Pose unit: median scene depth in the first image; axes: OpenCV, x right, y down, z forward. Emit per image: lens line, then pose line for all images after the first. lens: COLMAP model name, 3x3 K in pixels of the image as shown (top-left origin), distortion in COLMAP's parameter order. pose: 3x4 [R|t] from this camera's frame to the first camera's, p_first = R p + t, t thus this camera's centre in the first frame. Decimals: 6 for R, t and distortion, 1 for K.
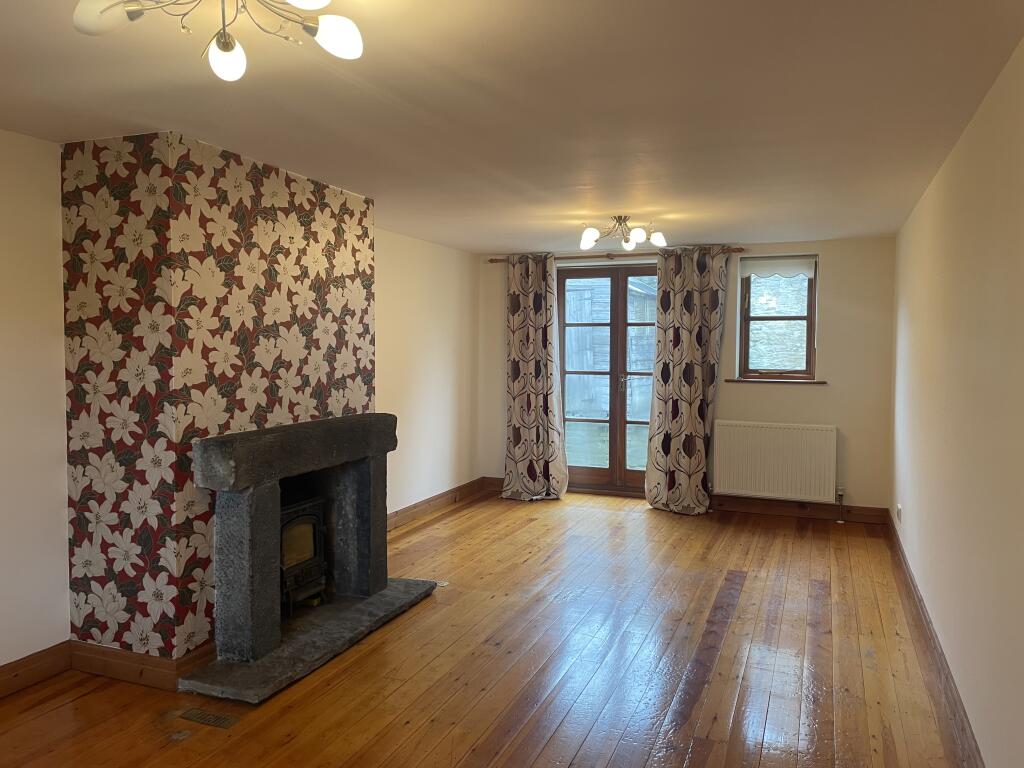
lens RADIAL K [[759.6, 0, 504.3], [0, 759.6, 379.1], [0, 0, 1]] dist [0.099132, -0.121860]
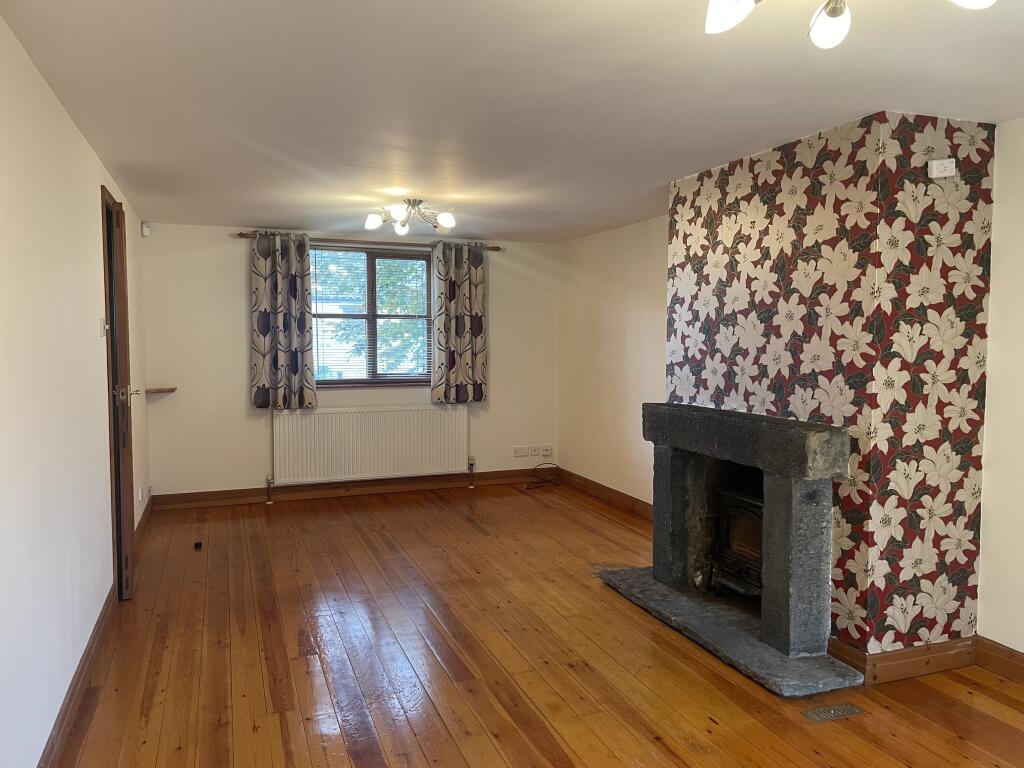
lens RADIAL K [[759.6, 0, 504.3], [0, 759.6, 379.1], [0, 0, 1]] dist [0.099132, -0.121860]
pose [[-0.728417, 0.045015, -0.683654, 0.629341], [-0.025748, 0.995336, 0.092971, -0.069051], [0.684651, 0.085324, -0.723860, 1.511238]]
